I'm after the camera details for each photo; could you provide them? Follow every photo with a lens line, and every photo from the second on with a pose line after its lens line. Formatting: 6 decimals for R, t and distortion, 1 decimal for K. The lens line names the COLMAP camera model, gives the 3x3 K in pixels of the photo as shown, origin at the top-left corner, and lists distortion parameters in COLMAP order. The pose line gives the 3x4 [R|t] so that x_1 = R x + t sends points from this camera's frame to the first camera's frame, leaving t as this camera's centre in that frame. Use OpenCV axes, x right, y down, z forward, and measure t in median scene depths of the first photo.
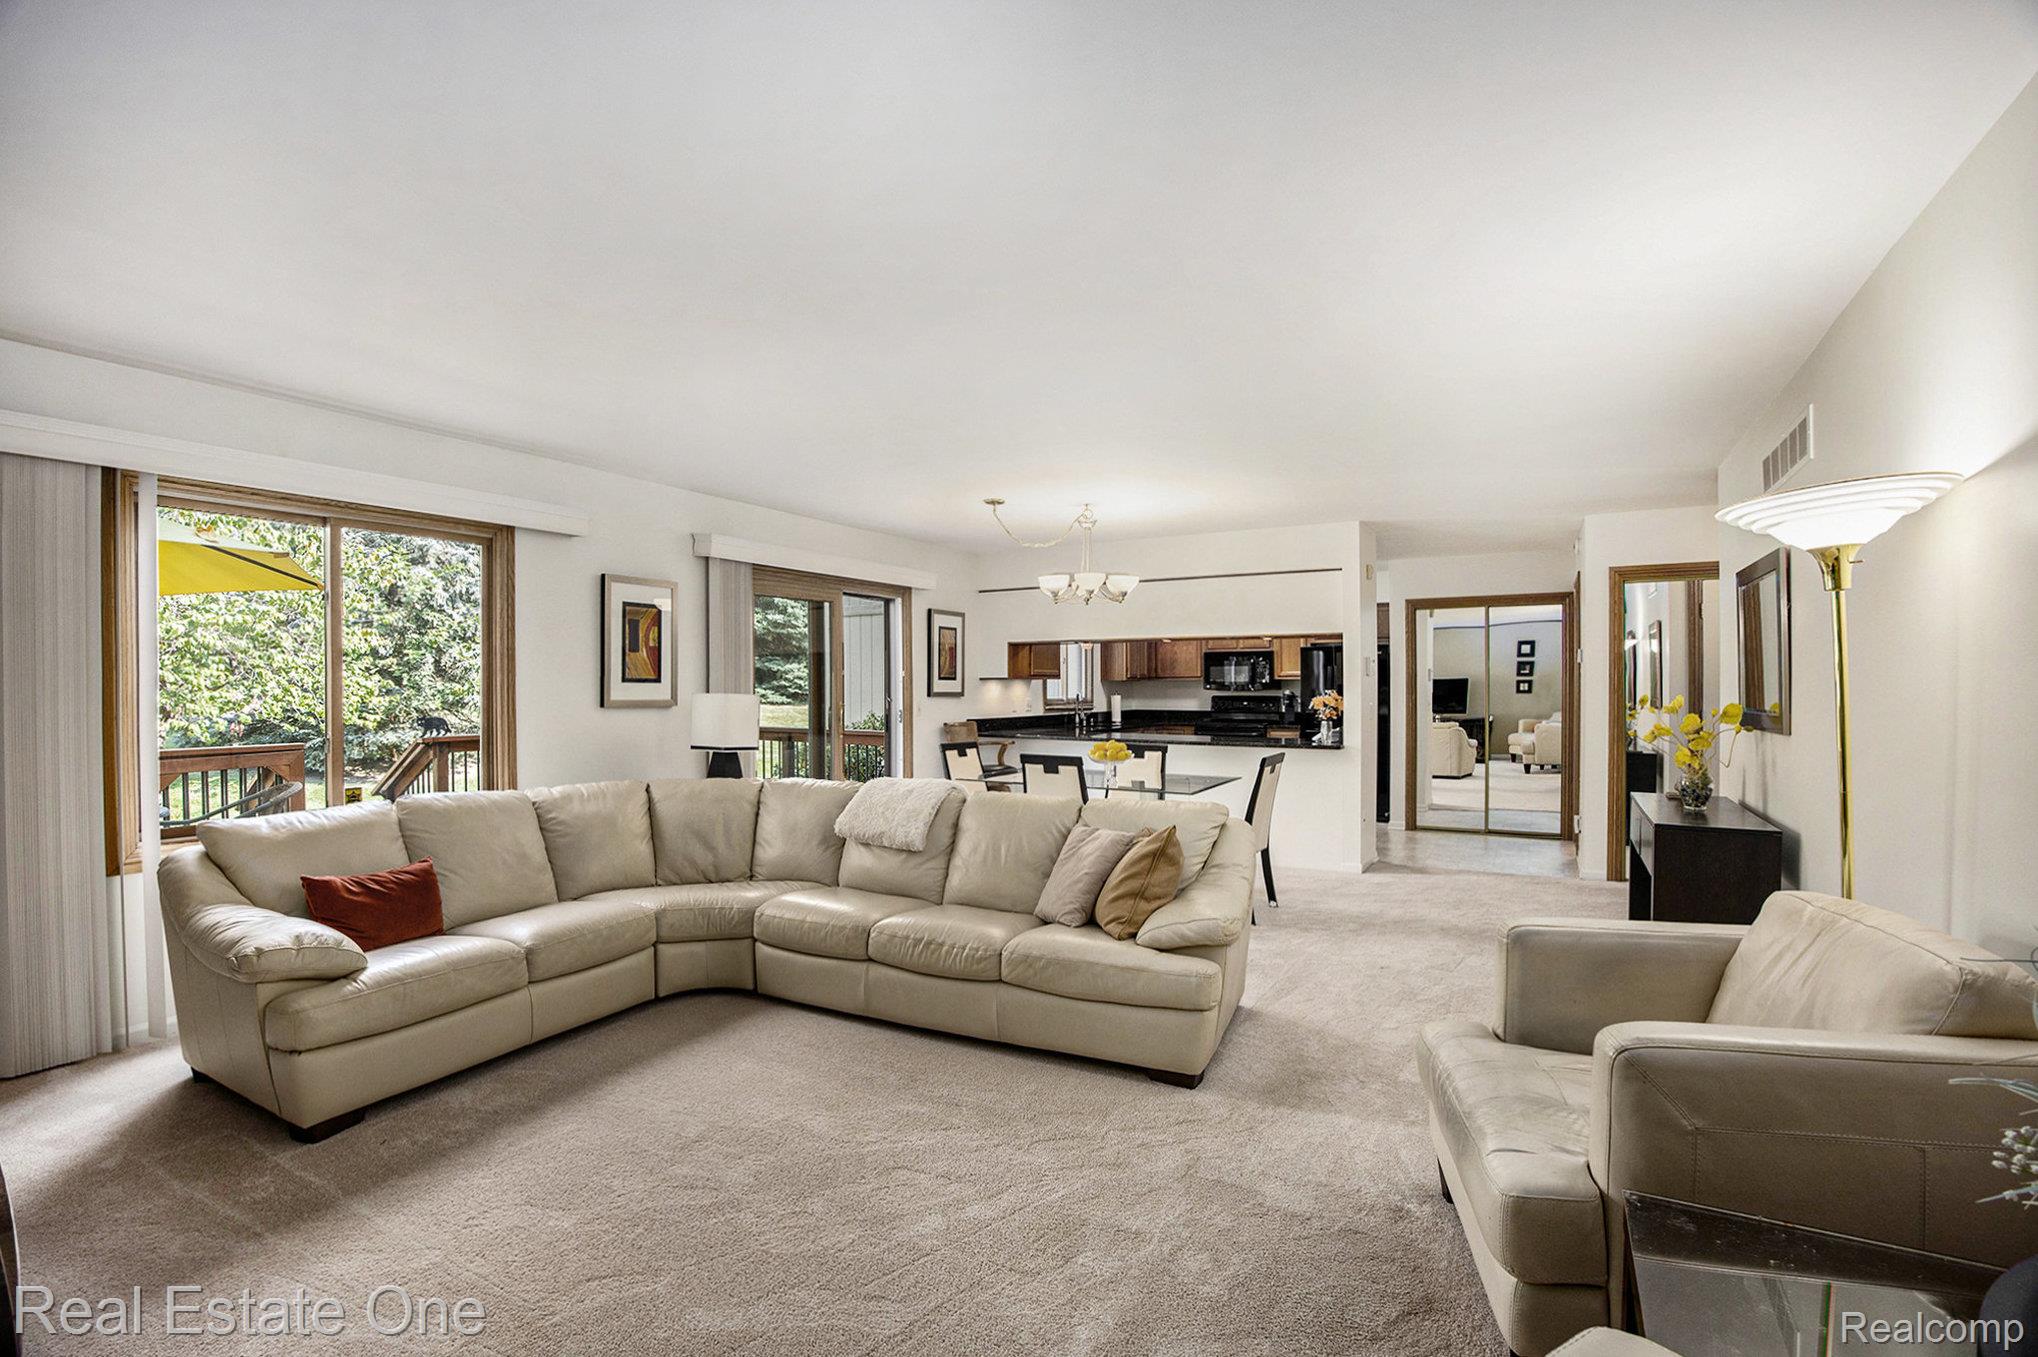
lens RADIAL K [[900.3, 0, 1025.9], [0, 900.3, 692.8], [0, 0, 1]] dist [-0.023443, -0.000090]
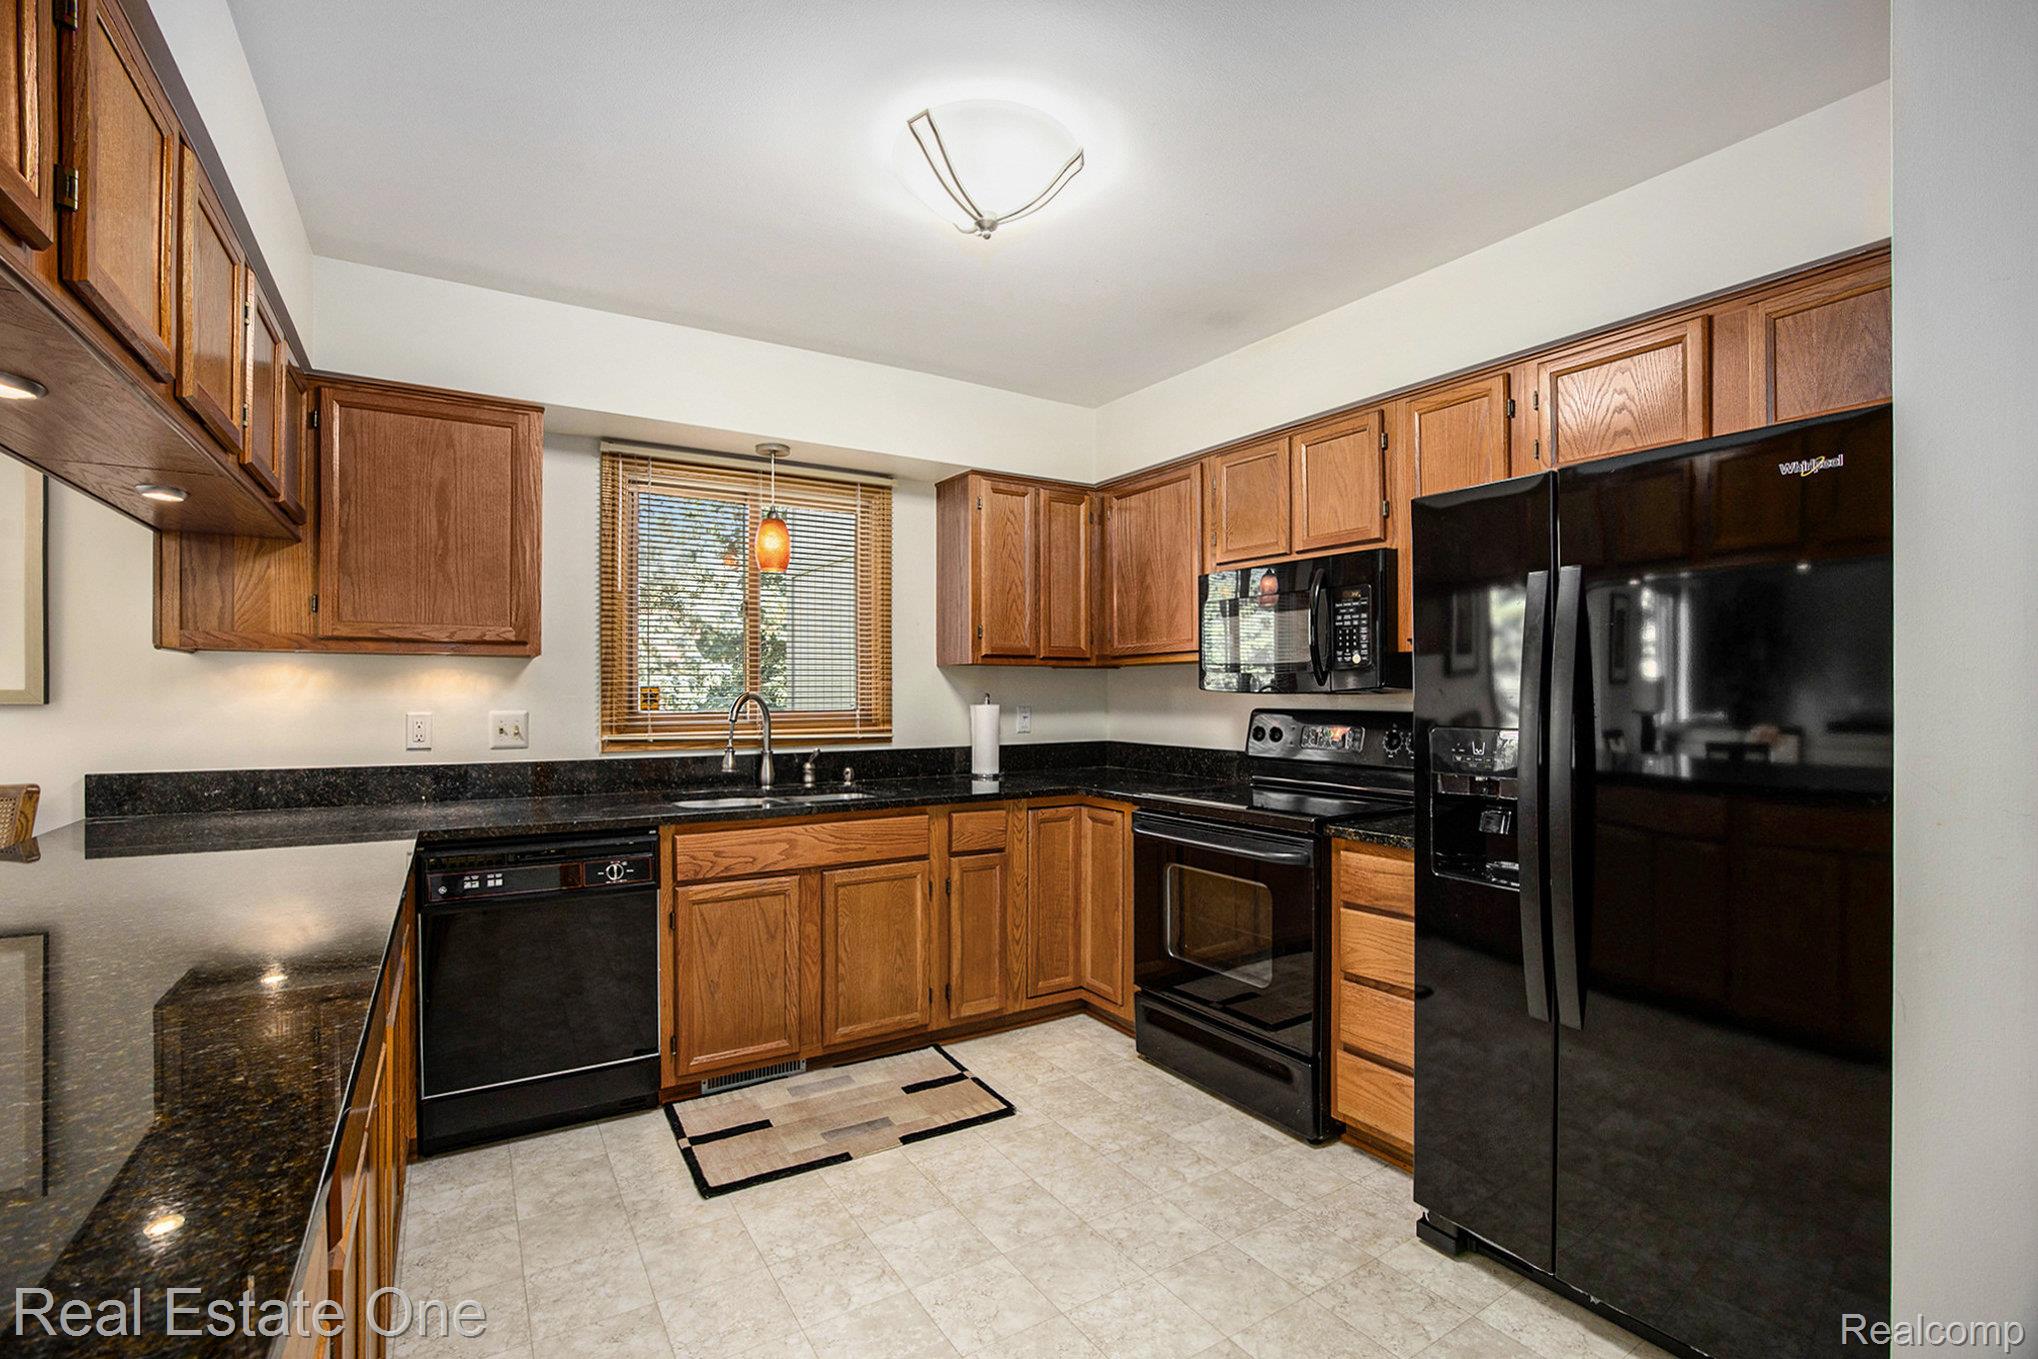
lens RADIAL K [[881.6, 0, 998.2], [0, 881.6, 718.9], [0, 0, 1]] dist [-0.040996, -0.000168]
pose [[0.886943, 0.002659, -0.461872, 0.342348], [0.000746, 0.999974, 0.007189, 0.007186], [0.461879, -0.006721, 0.886917, 0.830887]]
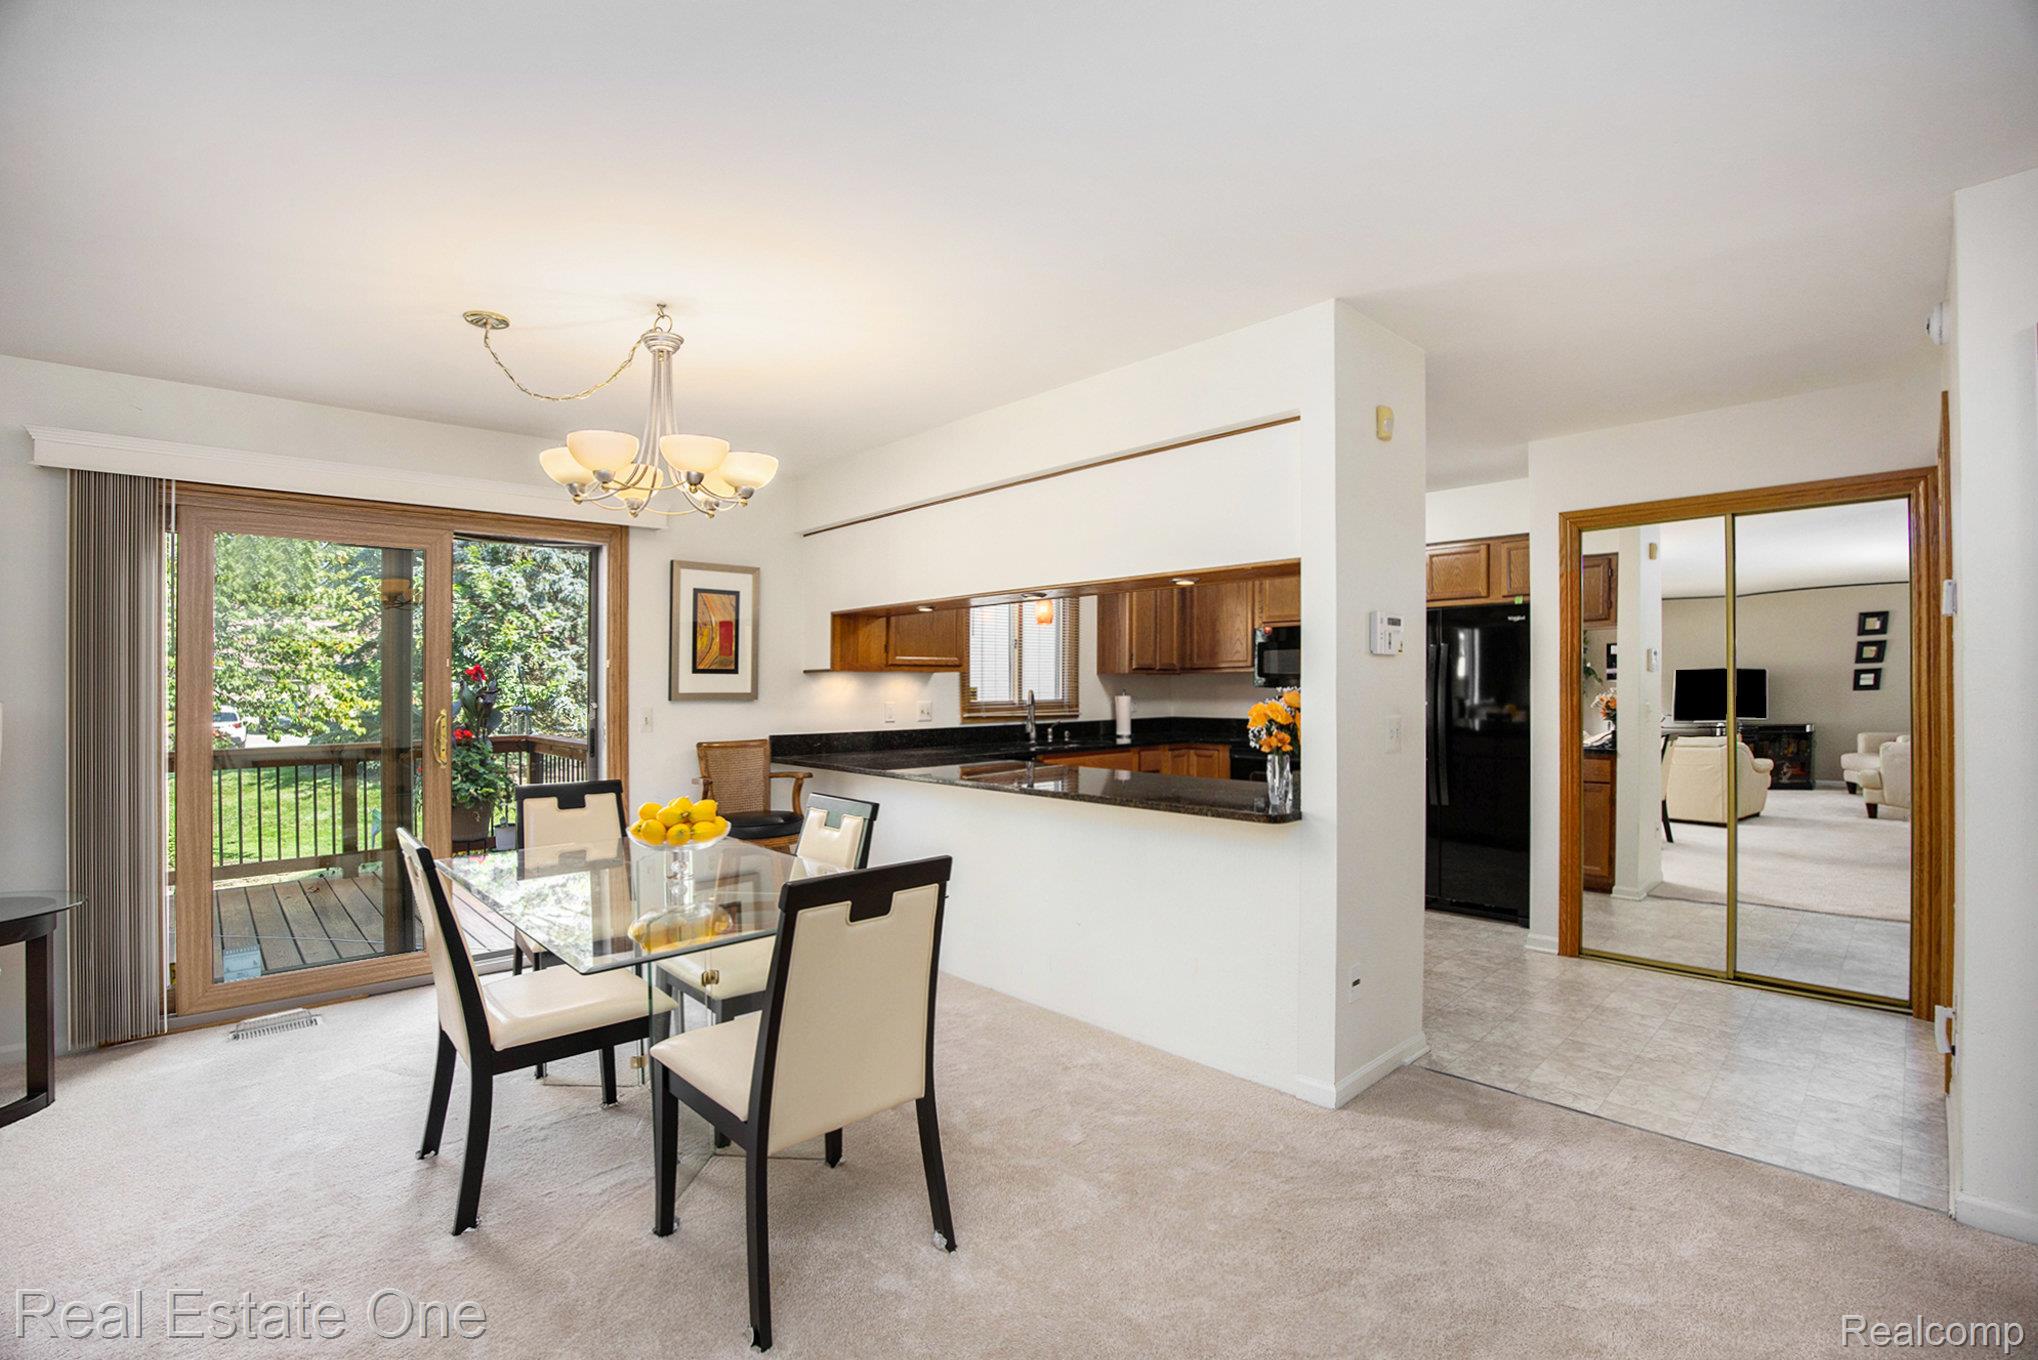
lens RADIAL K [[894.1, 0, 1019.0], [0, 894.1, 680.0], [0, 0, 1]] dist [-0.045831, 0.000205]
pose [[0.957731, -0.006627, -0.287588, 0.268247], [0.003108, 0.999915, -0.012691, -0.001144], [0.287648, 0.011261, 0.957670, 0.420549]]
